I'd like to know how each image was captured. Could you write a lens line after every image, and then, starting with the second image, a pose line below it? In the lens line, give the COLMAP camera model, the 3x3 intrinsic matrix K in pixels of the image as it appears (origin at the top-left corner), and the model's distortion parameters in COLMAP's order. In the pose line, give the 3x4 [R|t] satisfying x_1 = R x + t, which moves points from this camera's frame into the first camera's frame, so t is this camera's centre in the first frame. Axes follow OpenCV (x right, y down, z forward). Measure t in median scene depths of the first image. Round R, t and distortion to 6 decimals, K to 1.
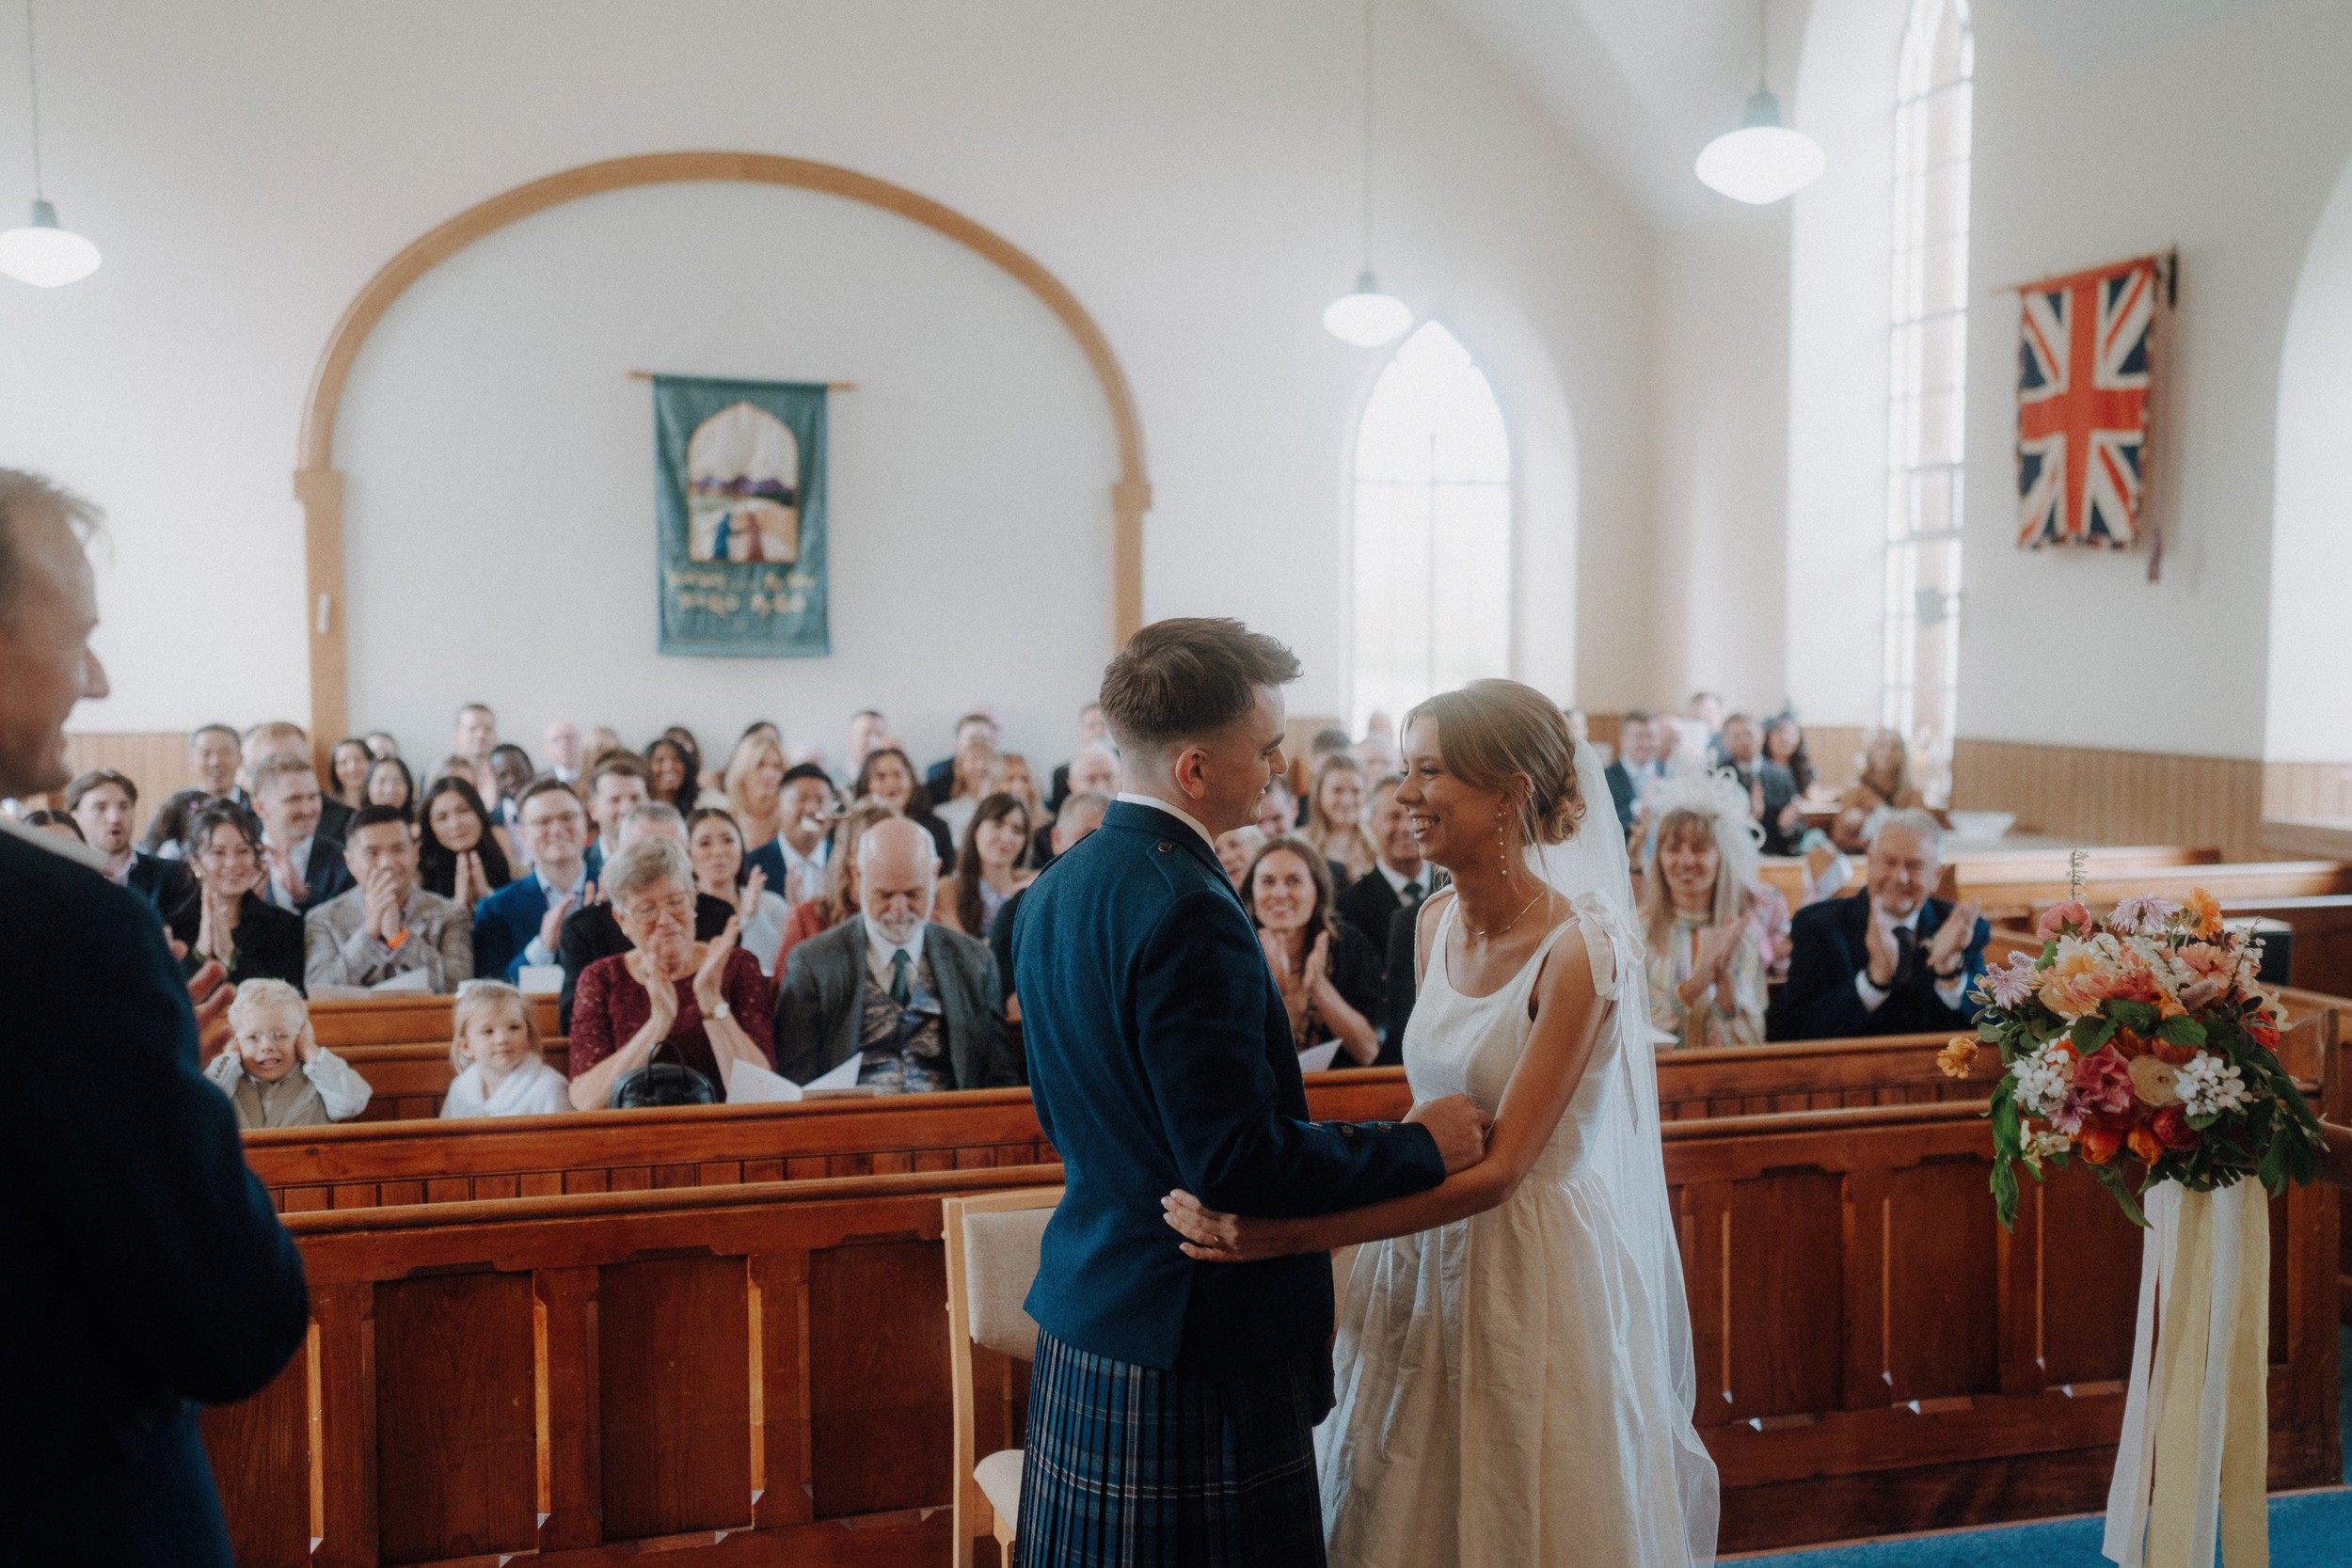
lens RADIAL K [[2356.4, 0, 1176.0], [0, 2356.4, 784.0], [0, 0, 1]] dist [-0.003615, 0.116329]
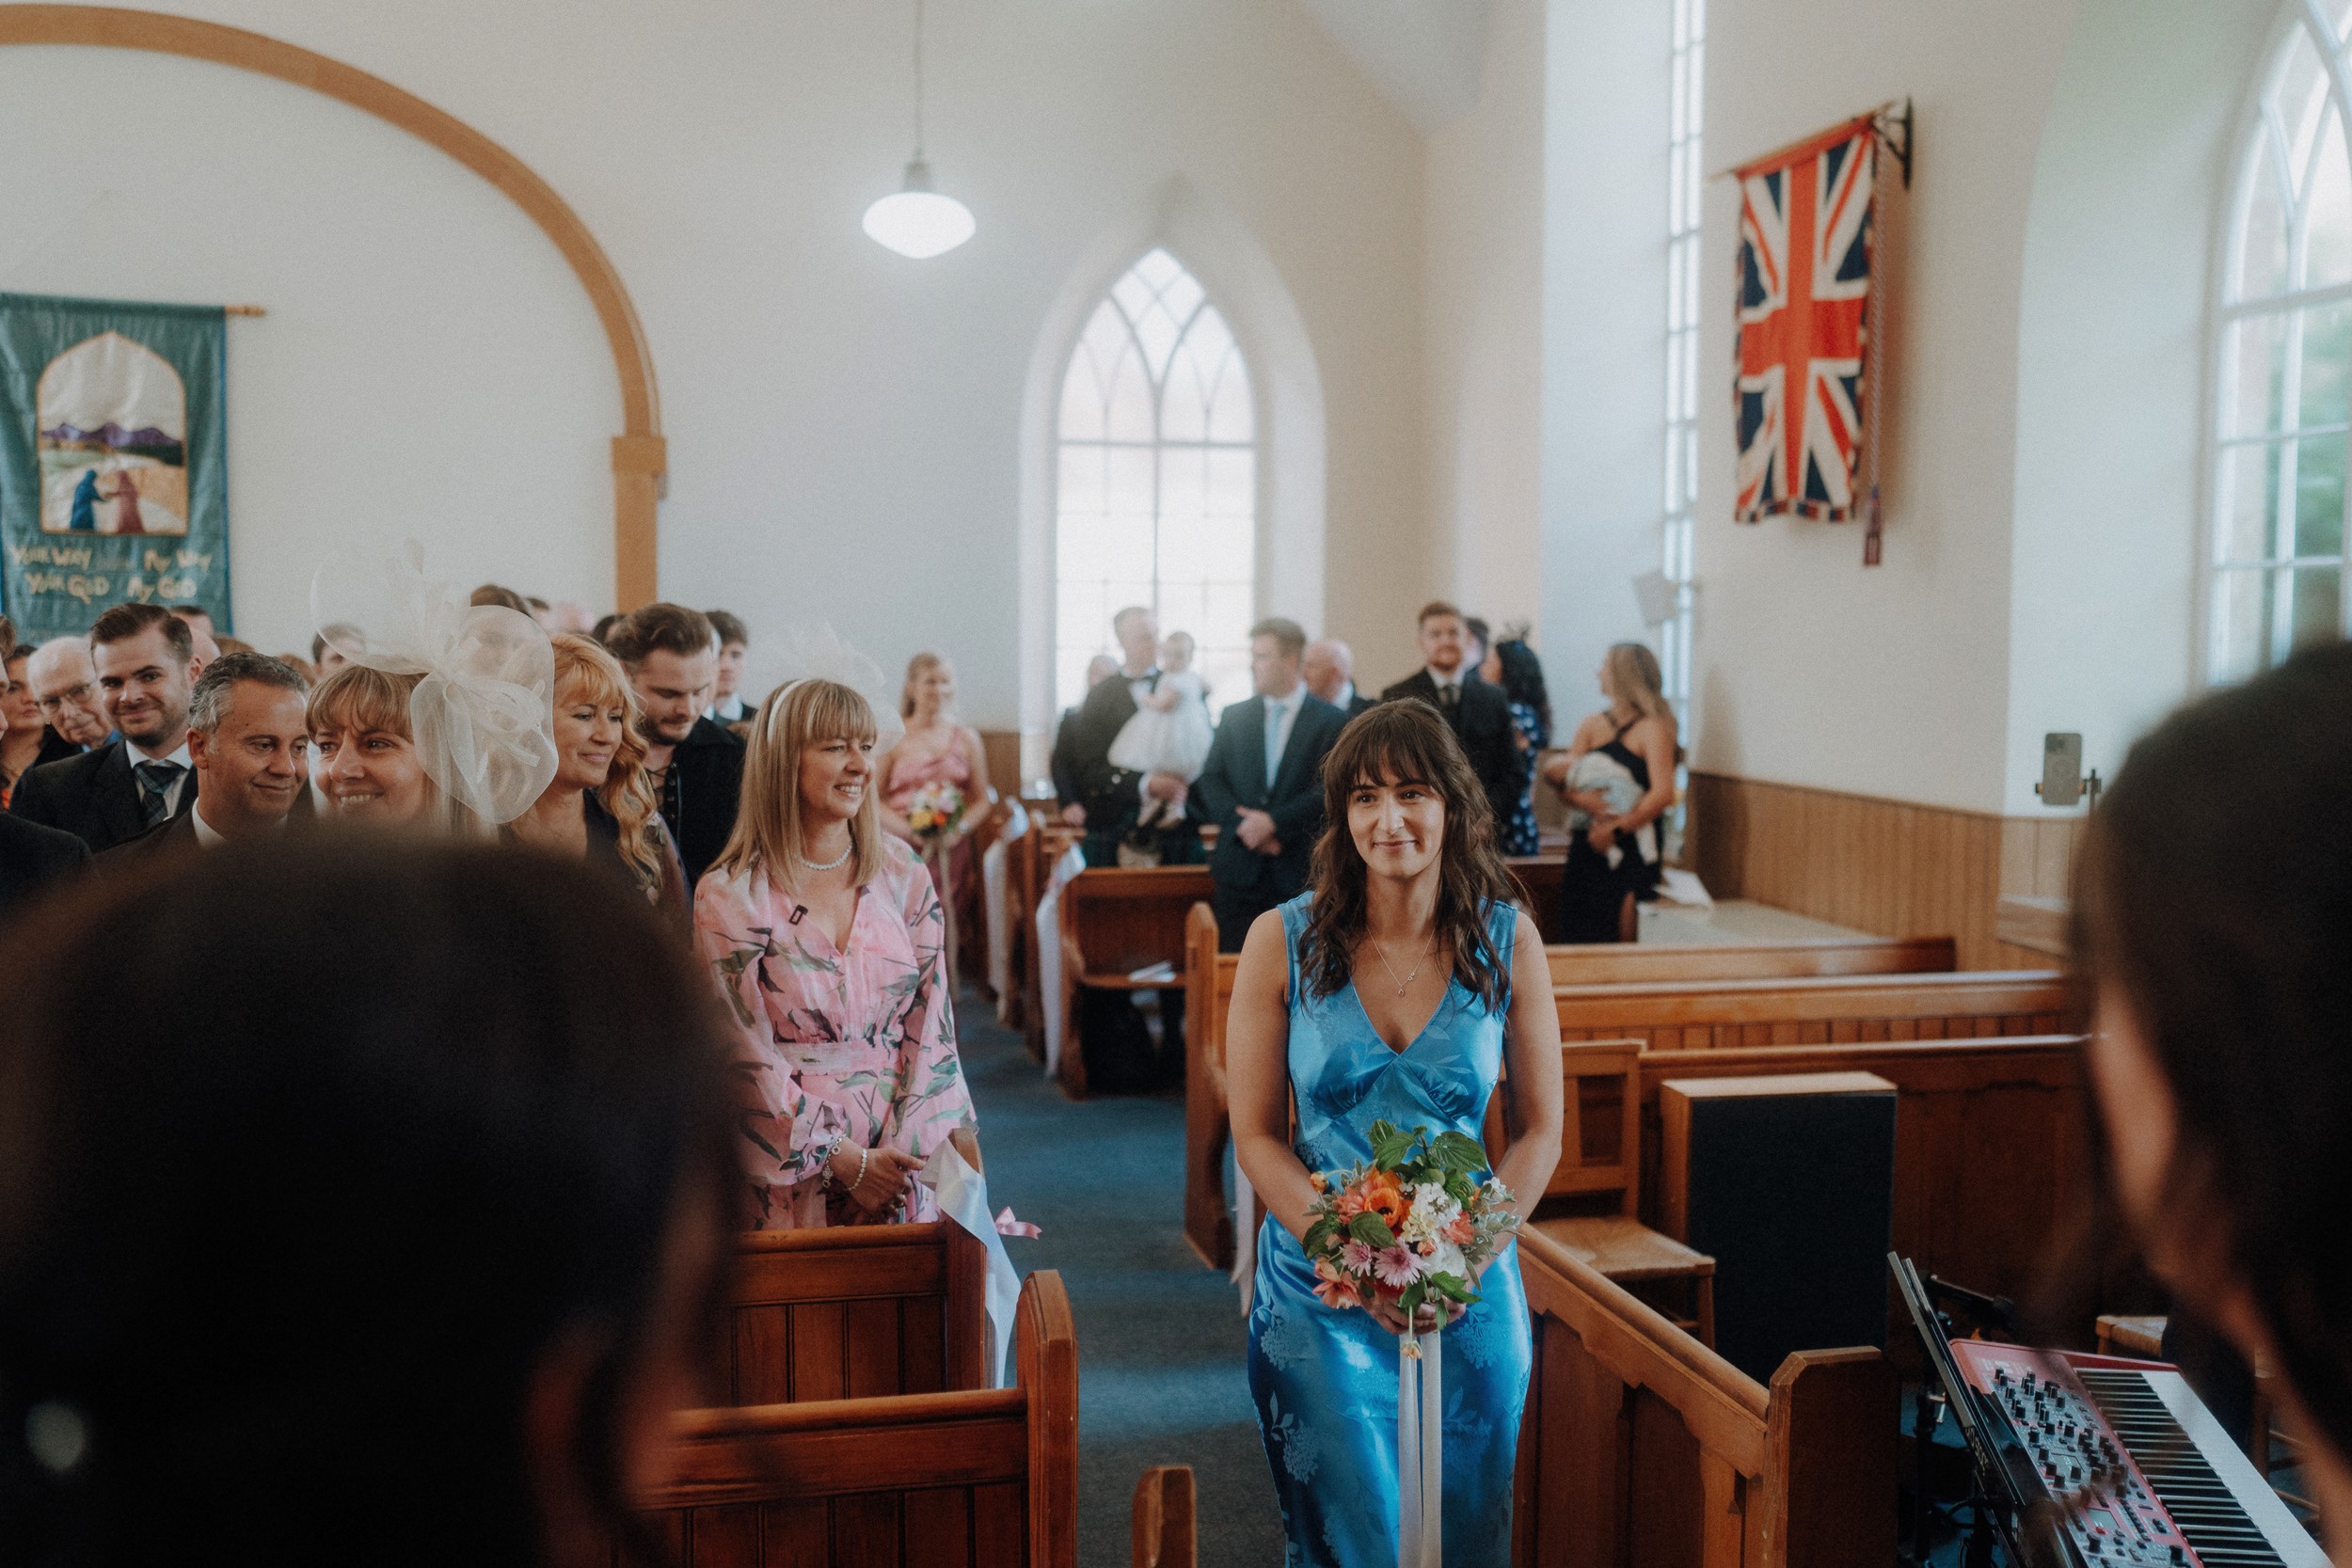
lens RADIAL K [[2361.1, 0, 1169.1], [0, 2361.1, 774.5], [0, 0, 1]] dist [-0.003934, 0.116267]
pose [[0.997415, 0.009264, -0.071252, 0.248962], [-0.009269, 0.999957, 0.000261, -0.019439], [0.071251, 0.000400, 0.997458, 0.261927]]
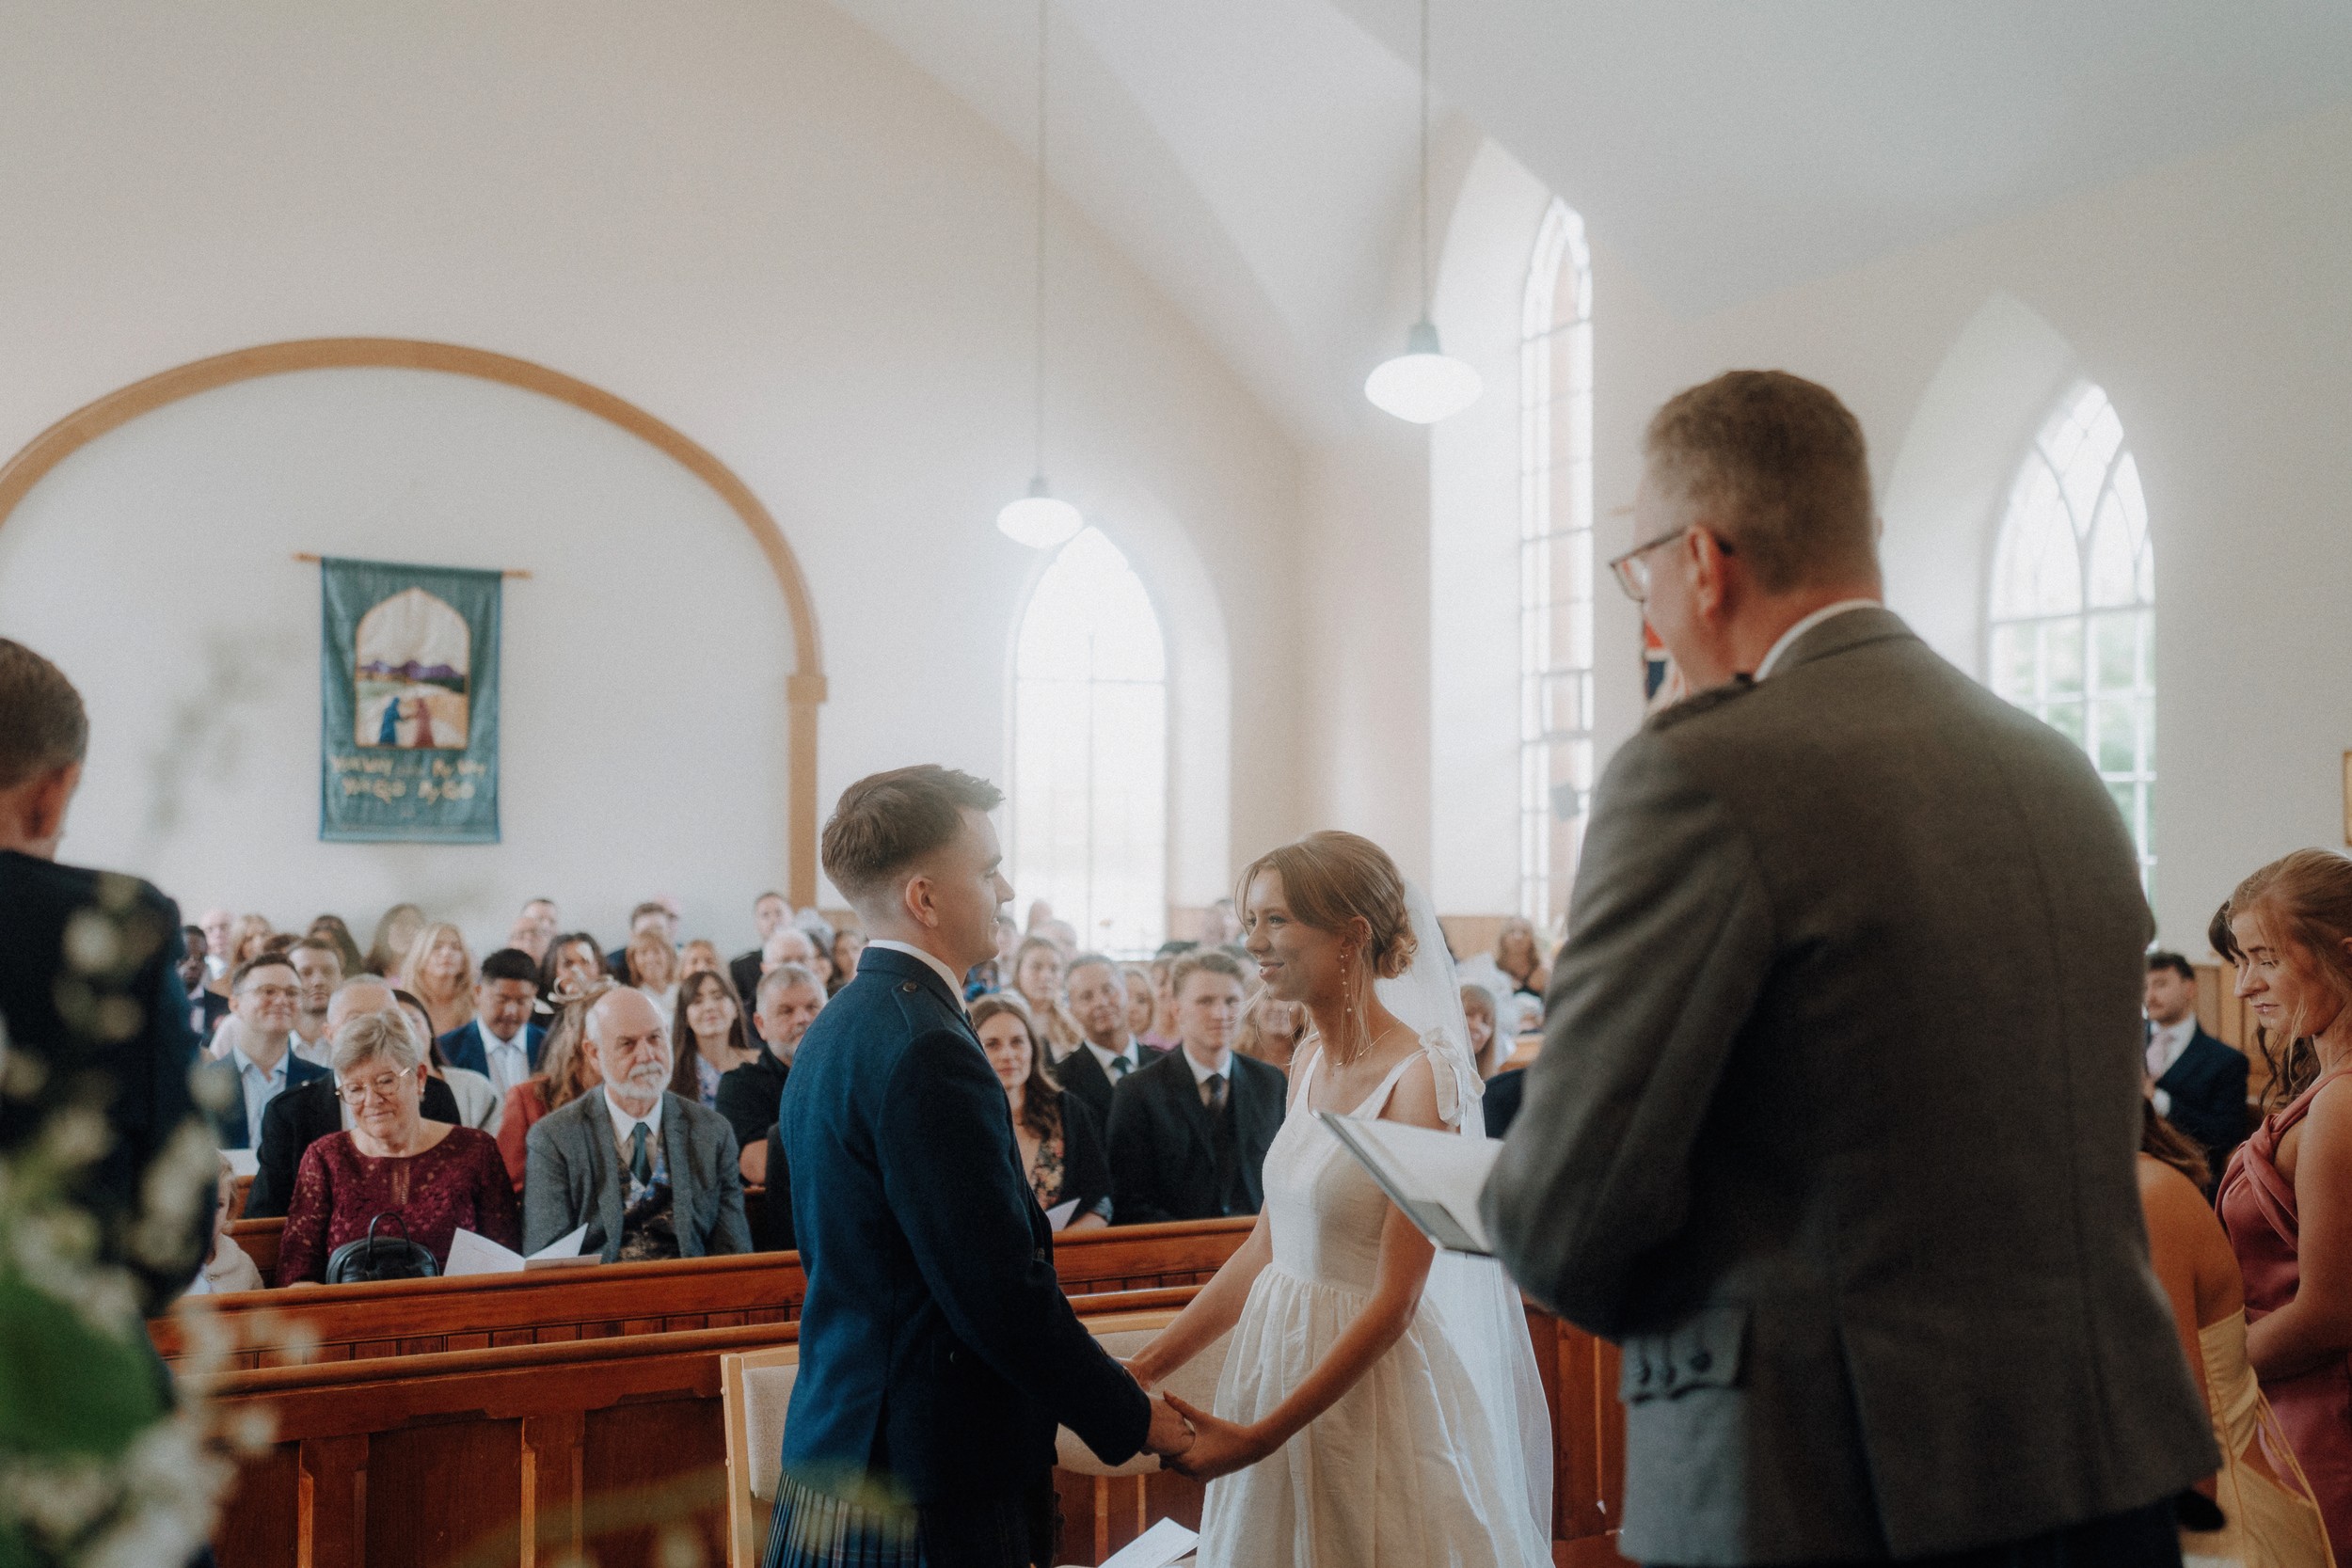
lens RADIAL K [[2351.4, 0, 1176.0], [0, 2351.4, 784.0], [0, 0, 1]] dist [-0.049265, 0.276500]
pose [[0.987068, 0.008114, 0.160094, -0.027462], [0.005677, 0.996322, -0.085502, 0.007439], [-0.160199, 0.085305, 0.983392, -0.017833]]
